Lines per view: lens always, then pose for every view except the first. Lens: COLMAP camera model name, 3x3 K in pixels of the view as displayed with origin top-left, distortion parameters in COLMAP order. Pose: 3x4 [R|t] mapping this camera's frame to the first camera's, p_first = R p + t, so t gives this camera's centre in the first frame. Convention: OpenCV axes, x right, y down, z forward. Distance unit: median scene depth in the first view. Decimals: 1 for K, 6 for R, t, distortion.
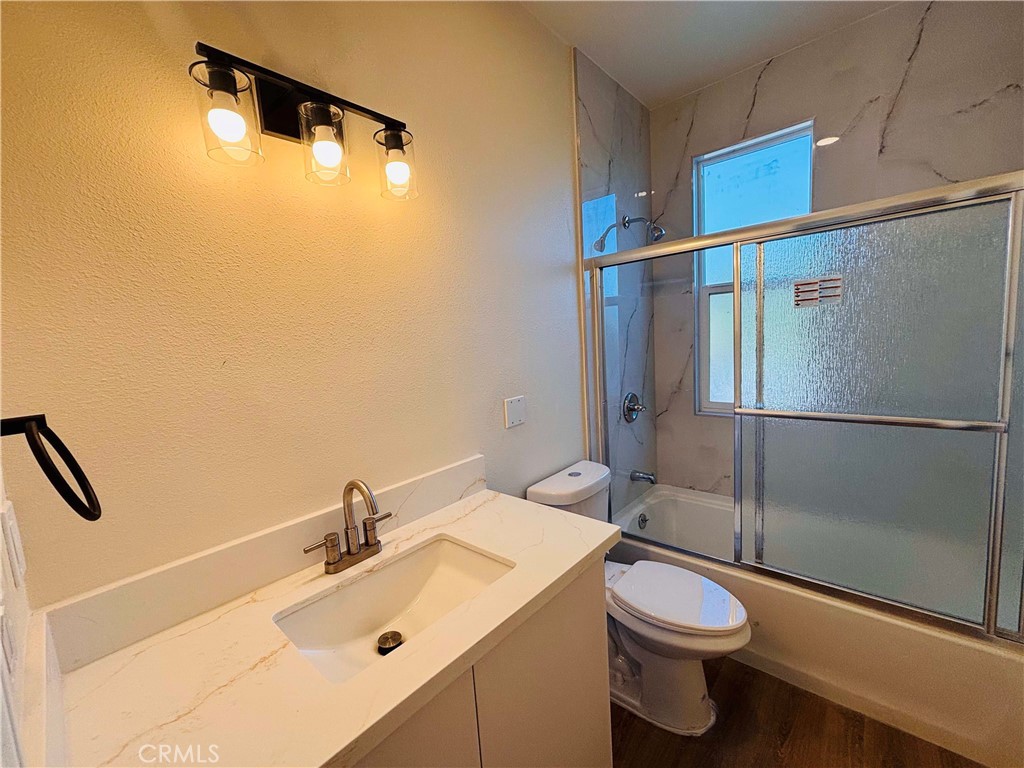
lens RADIAL K [[410.5, 0, 512.0], [0, 410.5, 384.0], [0, 0, 1]] dist [-0.001165, -0.000204]
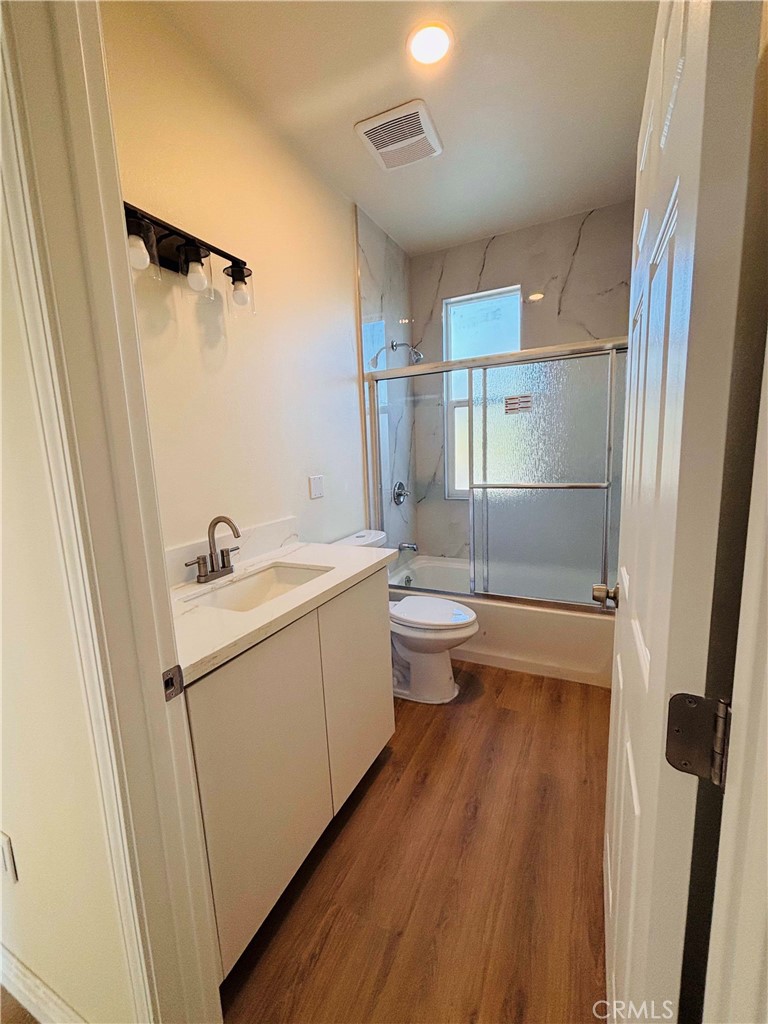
lens RADIAL K [[410.5, 0, 384.0], [0, 410.5, 512.0], [0, 0, 1]] dist [-0.001165, -0.000204]
pose [[0.967205, -0.018914, 0.253293, -0.100966], [0.011324, 0.999443, 0.031390, 0.095801], [-0.253746, -0.027492, 0.966880, -0.281637]]
